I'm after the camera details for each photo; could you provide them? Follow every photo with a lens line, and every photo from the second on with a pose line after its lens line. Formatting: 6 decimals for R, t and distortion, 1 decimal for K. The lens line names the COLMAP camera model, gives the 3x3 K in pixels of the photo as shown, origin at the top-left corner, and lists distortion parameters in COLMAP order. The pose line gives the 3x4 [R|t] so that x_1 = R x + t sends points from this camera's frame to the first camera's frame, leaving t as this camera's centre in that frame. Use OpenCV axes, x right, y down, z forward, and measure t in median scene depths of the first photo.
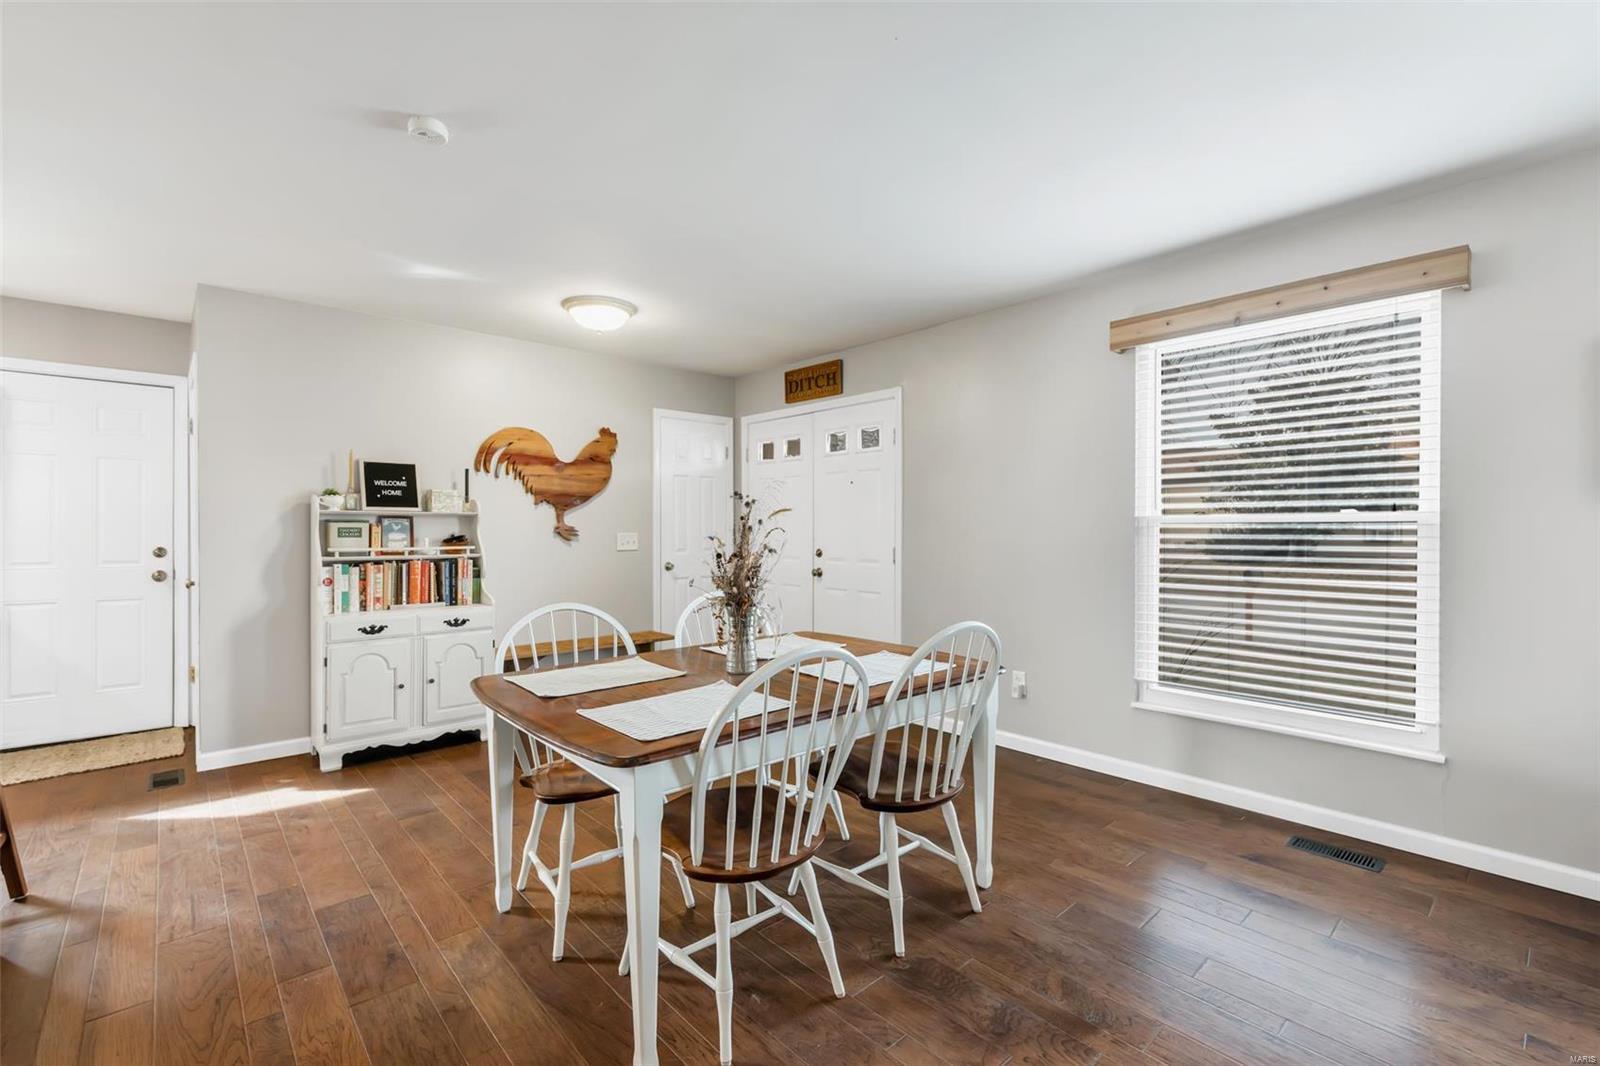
lens RADIAL K [[704.9, 0, 800.3], [0, 704.9, 524.6], [0, 0, 1]] dist [0.000554, 0.000798]
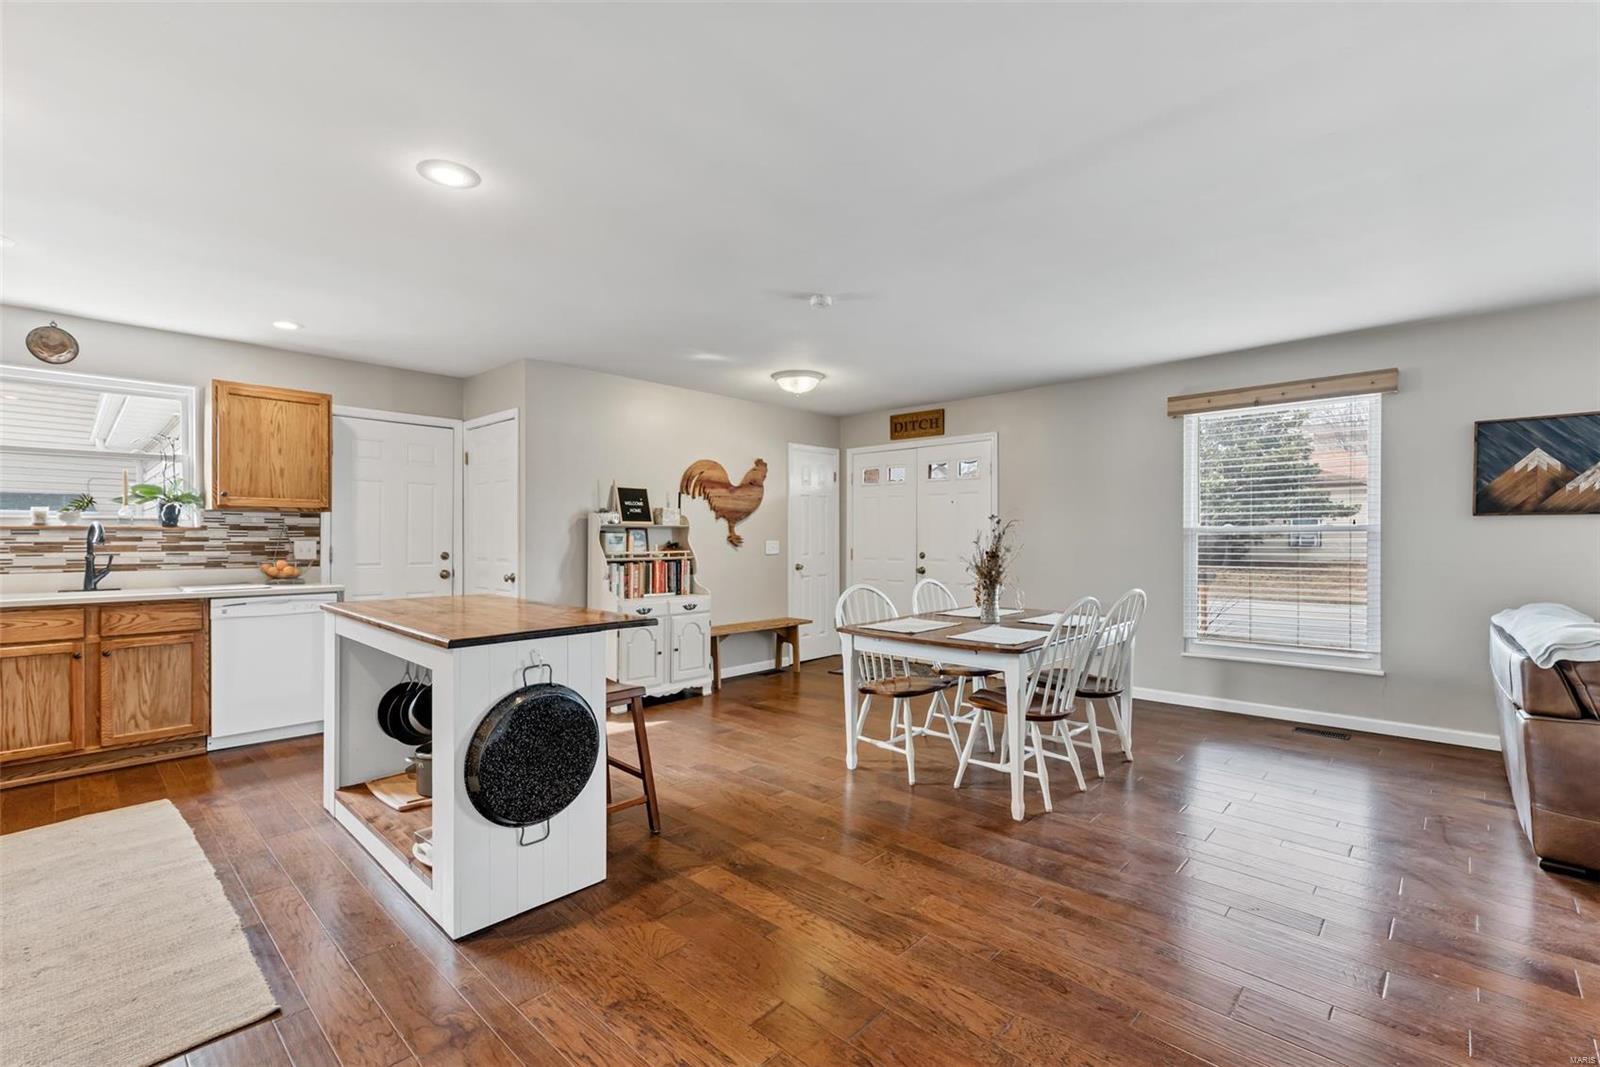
lens RADIAL K [[704.3, 0, 793.6], [0, 704.3, 533.9], [0, 0, 1]] dist [-0.000935, -0.000396]
pose [[0.997253, -0.001581, 0.074052, -0.373289], [0.001666, 0.999998, -0.001084, 0.001033], [-0.074051, 0.001204, 0.997254, -0.345466]]
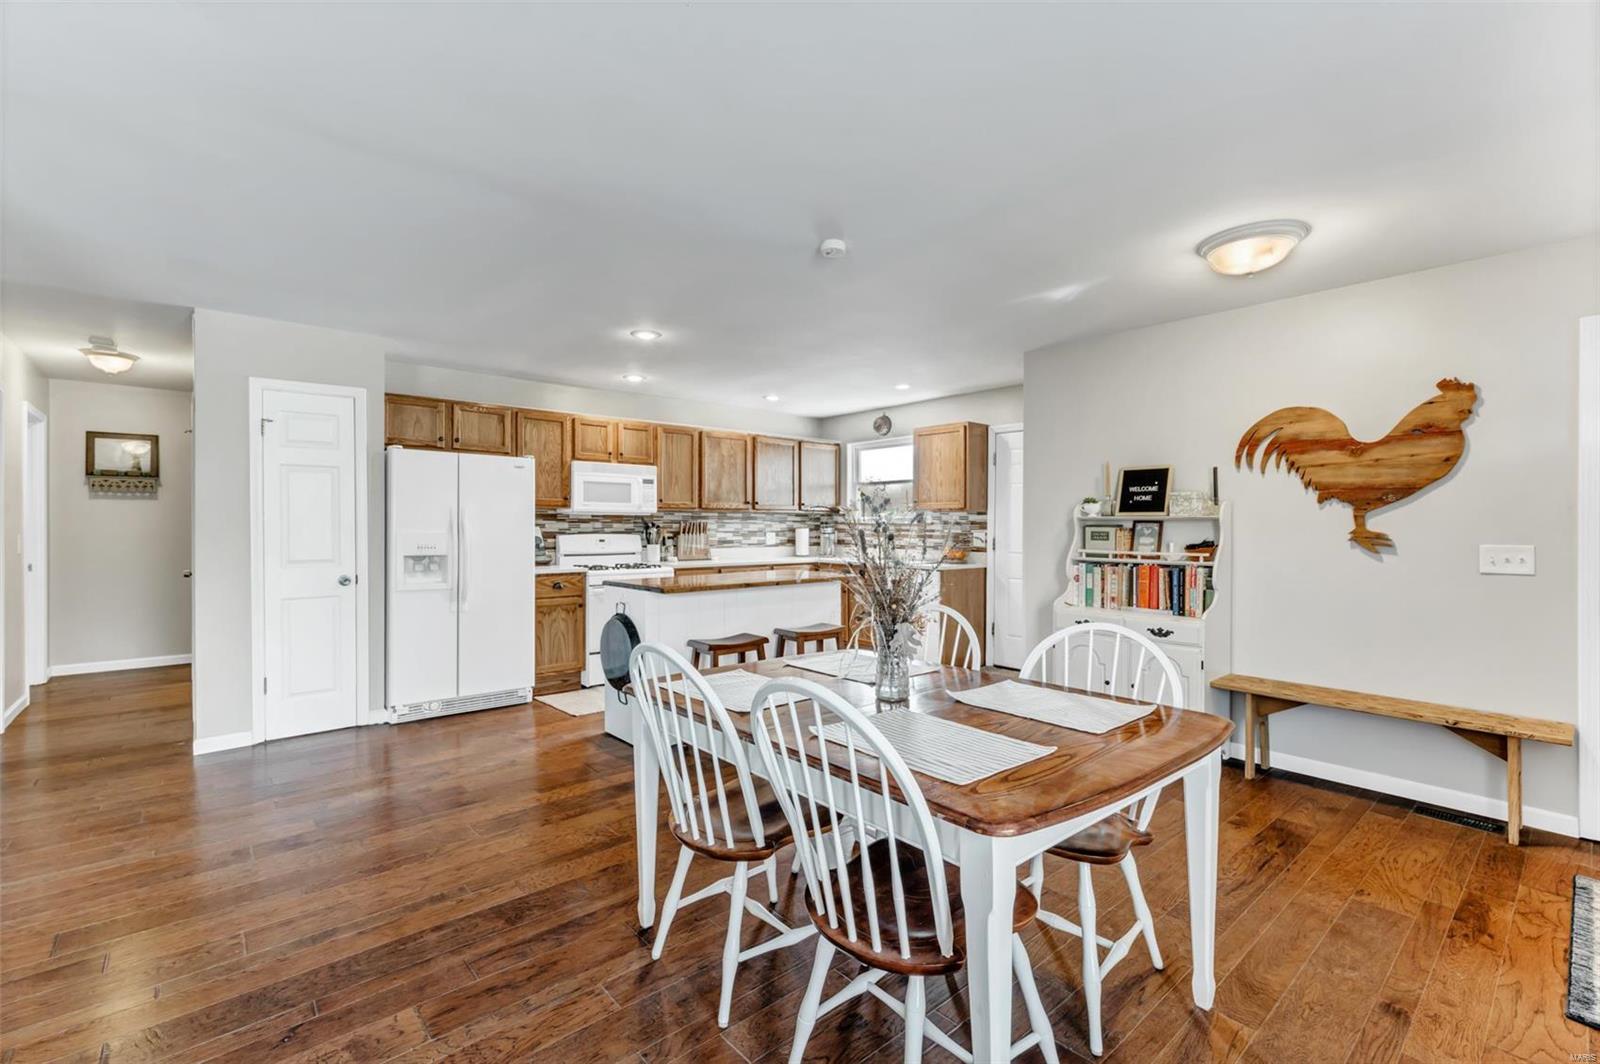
lens RADIAL K [[704.3, 0, 793.6], [0, 704.3, 532.4], [0, 0, 1]] dist [-0.000935, -0.000396]
pose [[-0.029826, 0.008234, -0.999521, 0.455585], [-0.001956, 0.999964, 0.008296, -0.002675], [0.999553, 0.002202, -0.029809, 0.513481]]
